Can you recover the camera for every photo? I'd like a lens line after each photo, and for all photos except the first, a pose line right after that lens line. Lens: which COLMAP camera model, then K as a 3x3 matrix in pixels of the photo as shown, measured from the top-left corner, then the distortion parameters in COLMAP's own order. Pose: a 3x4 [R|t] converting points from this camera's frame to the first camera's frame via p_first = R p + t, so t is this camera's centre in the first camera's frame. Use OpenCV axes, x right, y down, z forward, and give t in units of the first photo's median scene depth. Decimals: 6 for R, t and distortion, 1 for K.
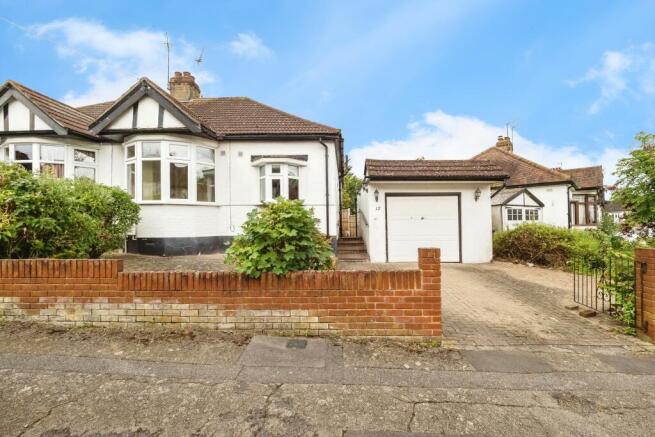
lens RADIAL K [[285.7, 0, 328.0], [0, 285.7, 231.6], [0, 0, 1]] dist [-0.001865, -0.000156]
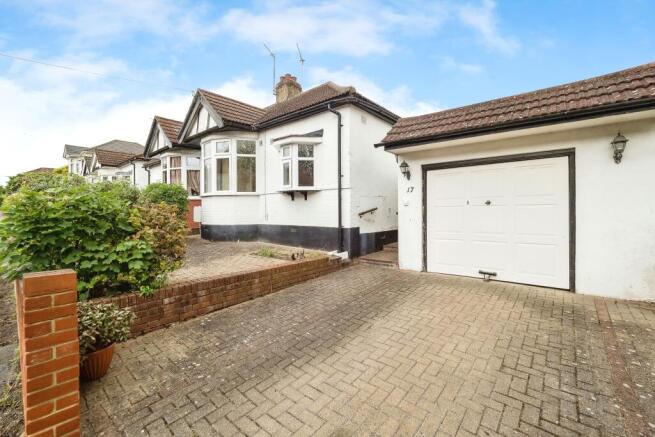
lens RADIAL K [[275.0, 0, 330.0], [0, 275.0, 225.9], [0, 0, 1]] dist [-0.011433, -0.000248]
pose [[0.784405, 0.028965, -0.619573, 0.439542], [-0.015199, 0.999507, 0.027484, -0.011283], [0.620063, -0.012142, 0.784458, 0.384192]]
